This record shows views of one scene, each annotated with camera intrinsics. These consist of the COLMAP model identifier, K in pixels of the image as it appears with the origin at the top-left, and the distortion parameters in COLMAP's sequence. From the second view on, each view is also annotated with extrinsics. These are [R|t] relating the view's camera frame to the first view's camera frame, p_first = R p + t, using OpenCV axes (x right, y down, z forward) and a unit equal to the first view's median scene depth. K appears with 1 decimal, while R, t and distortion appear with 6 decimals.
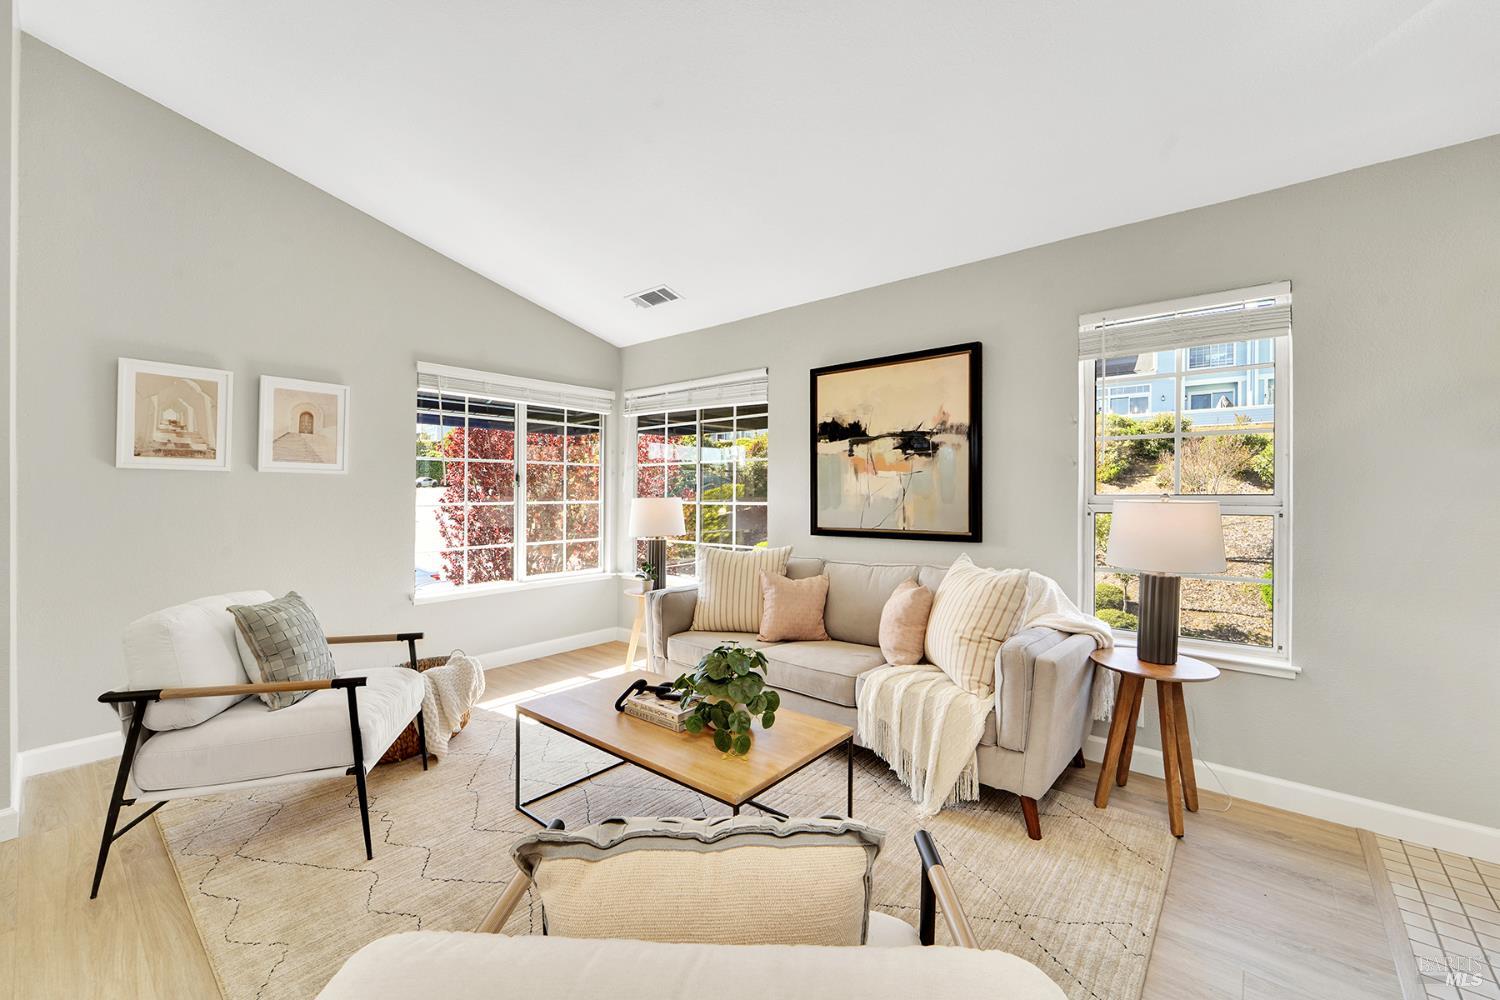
lens RADIAL K [[607.6, 0, 745.7], [0, 607.6, 496.9], [0, 0, 1]] dist [-0.002439, -0.000953]
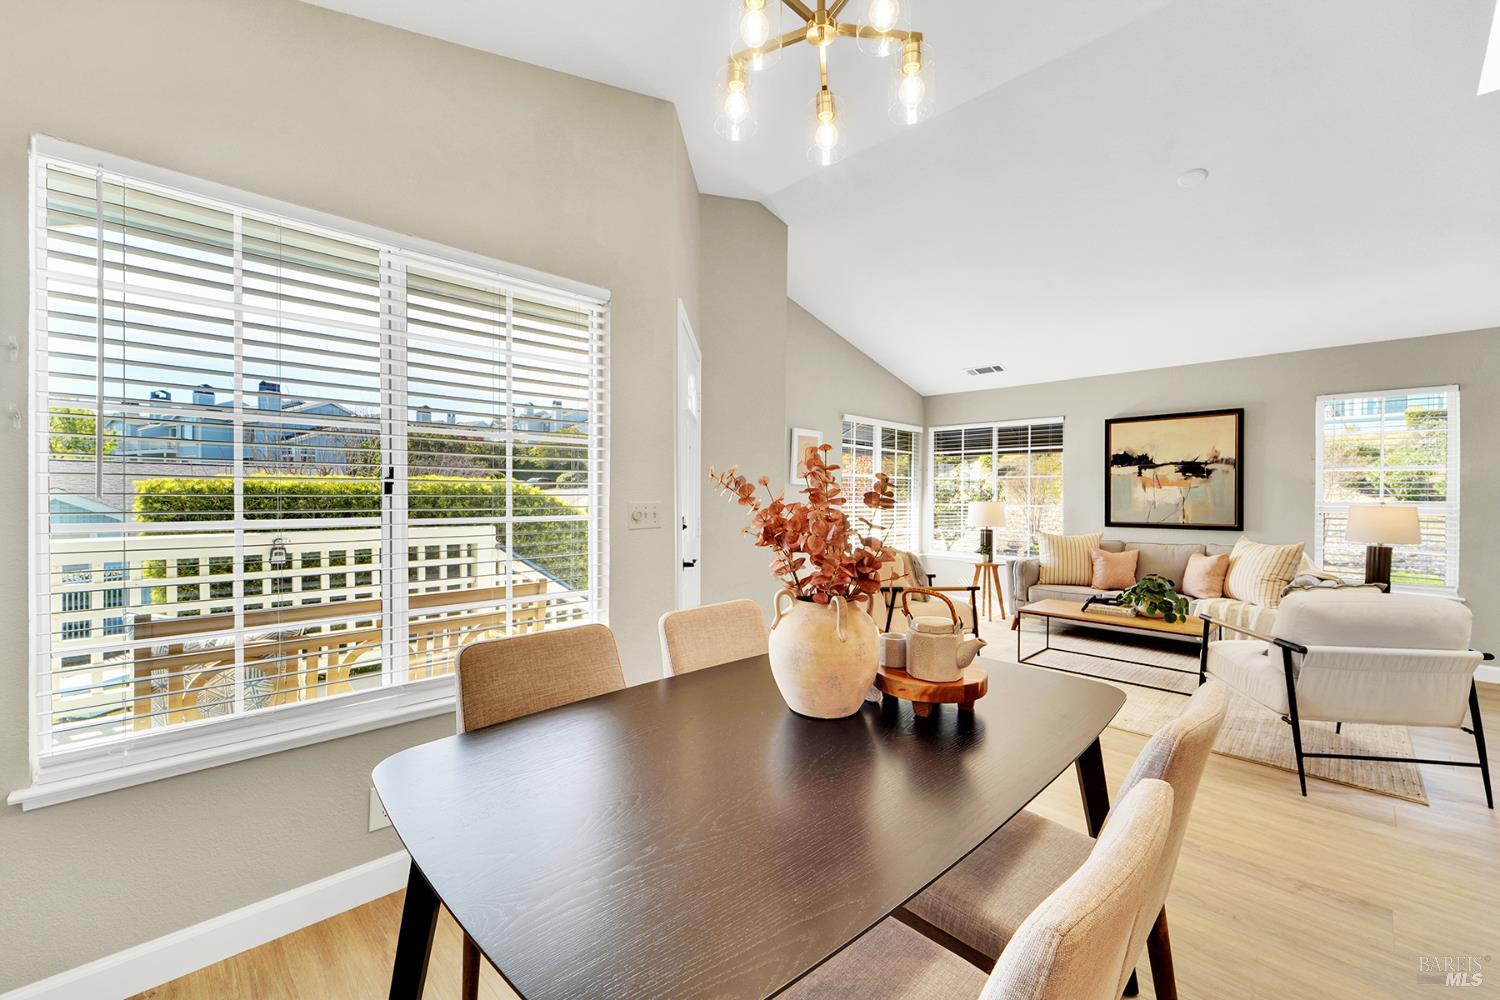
lens RADIAL K [[607.6, 0, 745.7], [0, 607.6, 496.9], [0, 0, 1]] dist [-0.002439, -0.000953]
pose [[0.996188, 0.008101, -0.086860, -0.759356], [-0.008750, 0.999937, -0.007097, 0.006610], [0.086797, 0.007830, 0.996195, -0.699610]]
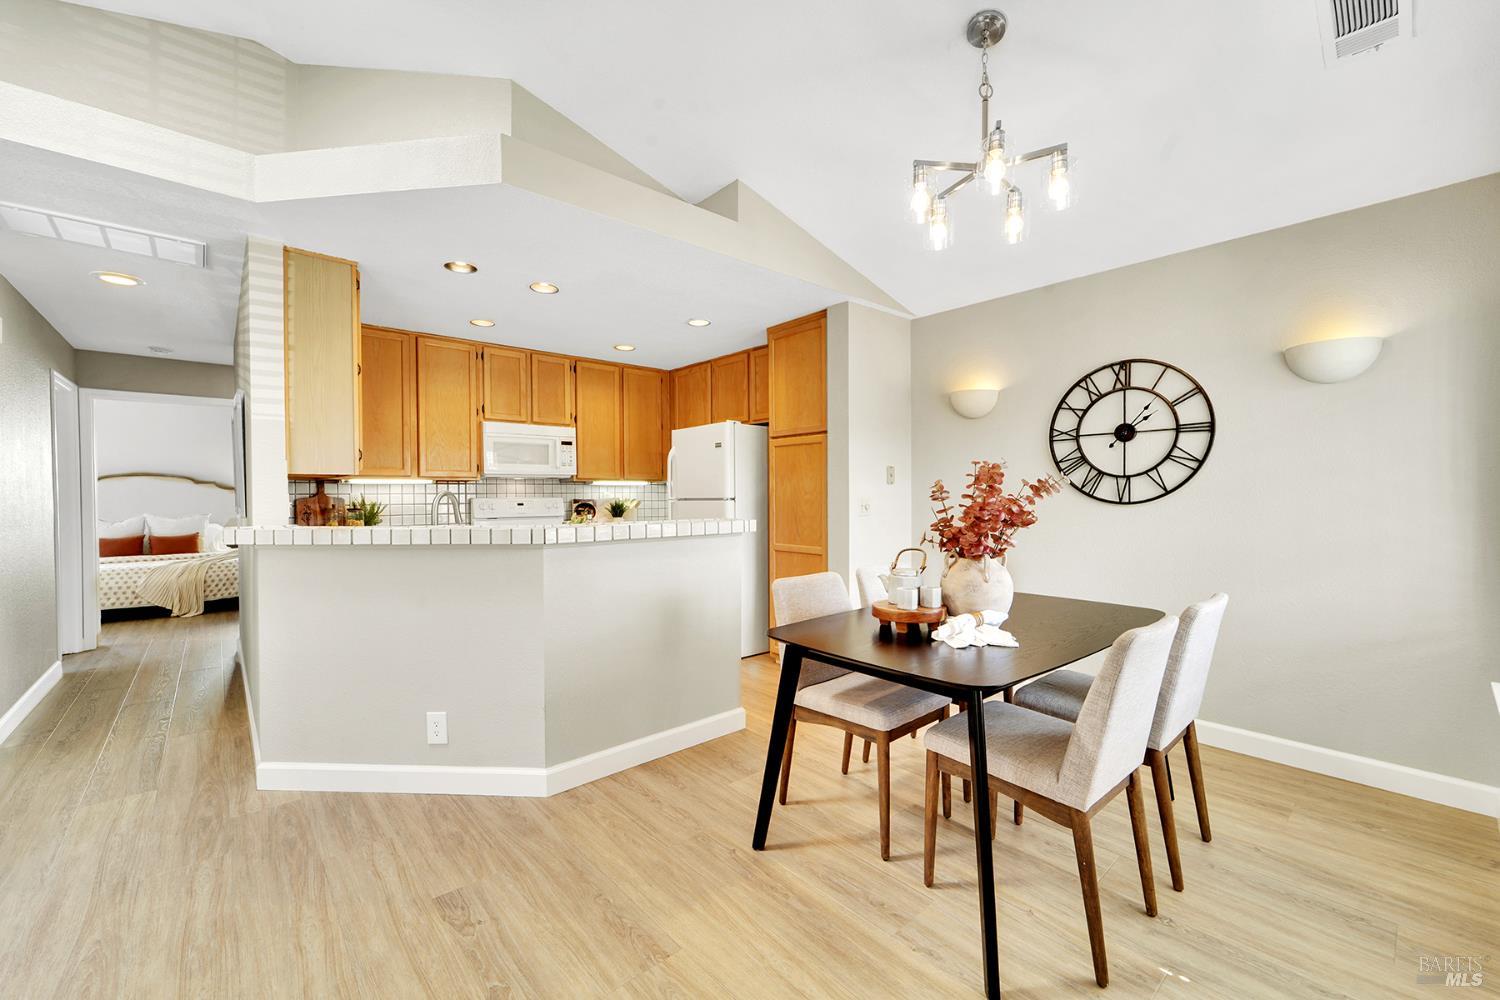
lens RADIAL K [[599.9, 0, 756.2], [0, 599.9, 497.1], [0, 0, 1]] dist [0.000698, 0.000019]
pose [[-0.991258, 0.007839, 0.131705, -0.594102], [0.009782, 0.999853, 0.014111, -0.002753], [-0.131575, 0.015276, -0.991188, 0.394489]]
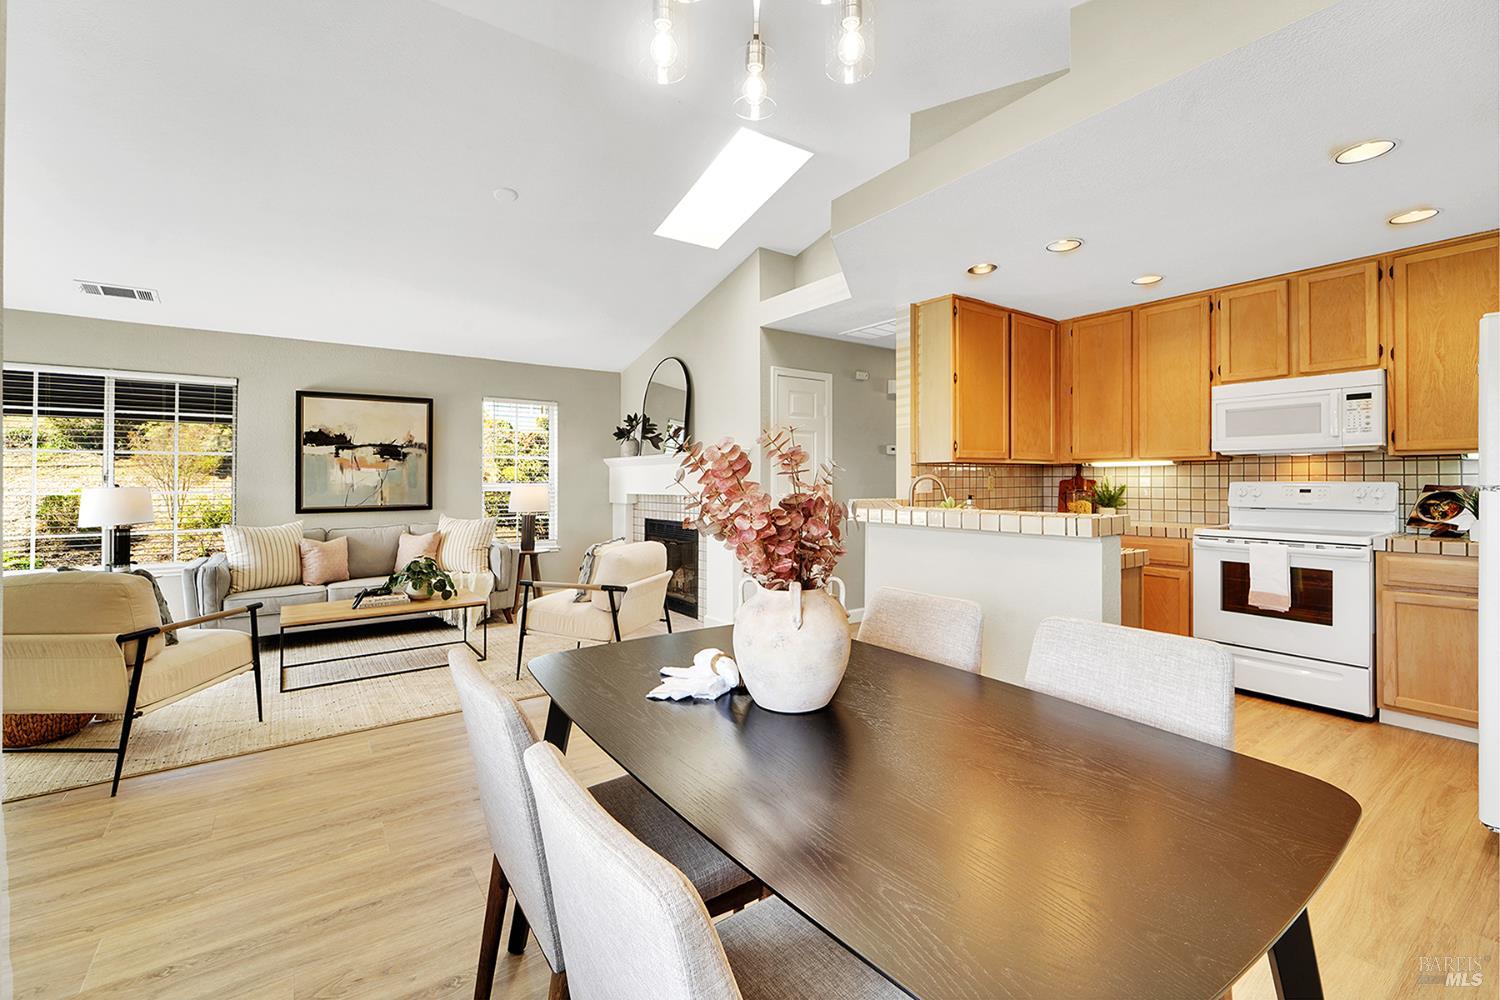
lens RADIAL K [[642.3, 0, 744.7], [0, 642.3, 473.9], [0, 0, 1]] dist [0.002205, 0.000259]
pose [[0.240846, 0.010609, 0.970505, -1.171126], [0.011002, 0.999846, -0.013660, 0.005379], [-0.970501, 0.013967, 0.240692, -0.341898]]
